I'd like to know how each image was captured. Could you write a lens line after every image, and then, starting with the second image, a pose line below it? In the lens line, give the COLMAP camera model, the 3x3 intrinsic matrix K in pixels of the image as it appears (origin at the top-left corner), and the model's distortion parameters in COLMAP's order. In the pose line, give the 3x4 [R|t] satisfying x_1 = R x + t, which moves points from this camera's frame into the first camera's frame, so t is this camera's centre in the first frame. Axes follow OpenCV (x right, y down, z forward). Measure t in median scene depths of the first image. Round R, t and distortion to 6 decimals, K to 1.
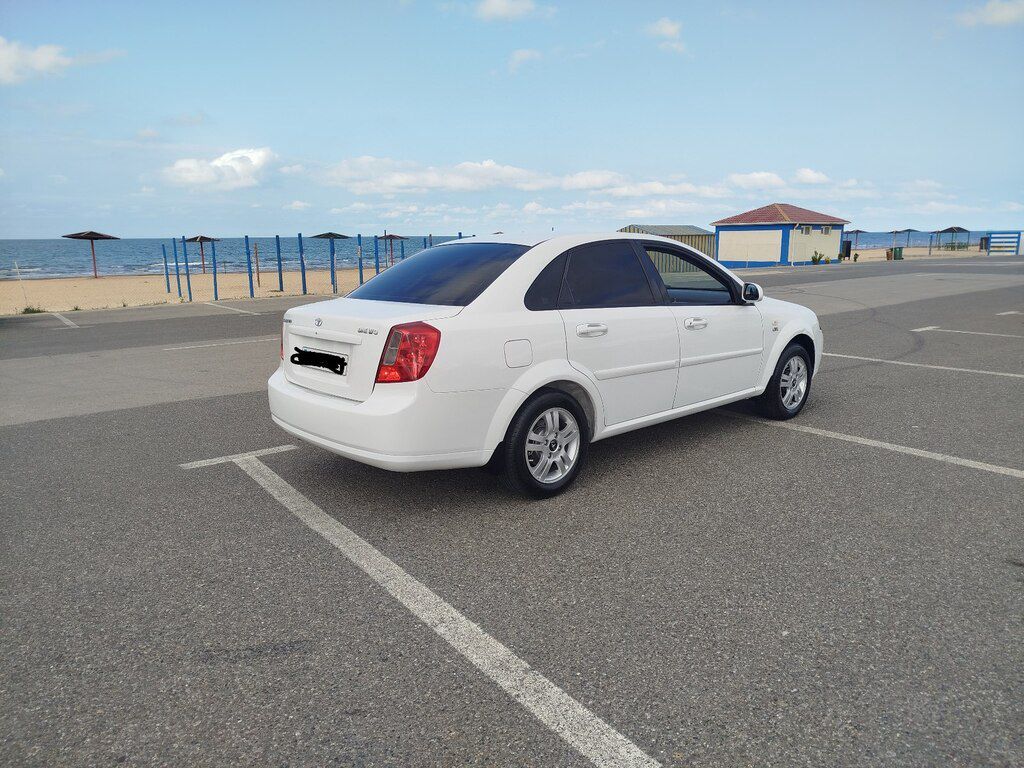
lens RADIAL K [[729.2, 0, 504.5], [0, 729.2, 391.9], [0, 0, 1]] dist [0.011671, -0.019553]
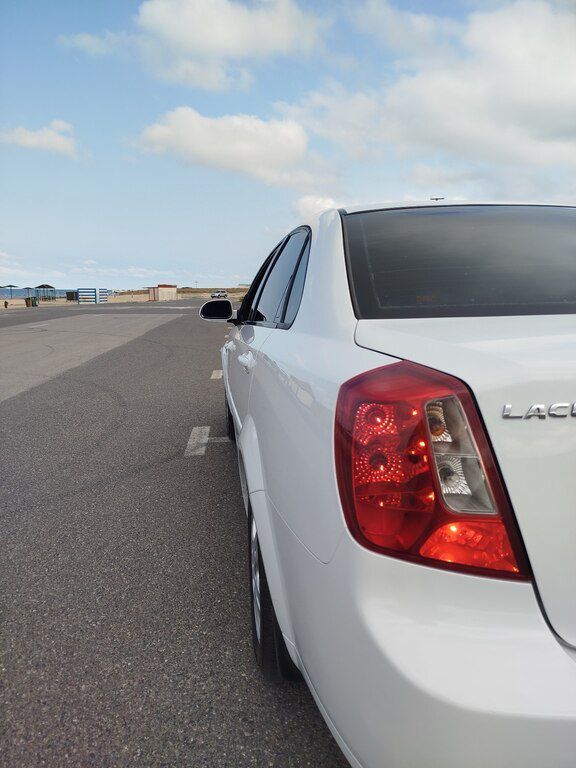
lens RADIAL K [[546.9, 0, 316.2], [0, 546.9, 376.5], [0, 0, 1]] dist [0.011671, -0.019553]
pose [[0.524570, -0.115215, 0.843536, -0.054858], [0.162935, 0.986073, 0.033359, -0.014229], [-0.835631, 0.119942, 0.536036, 0.108439]]
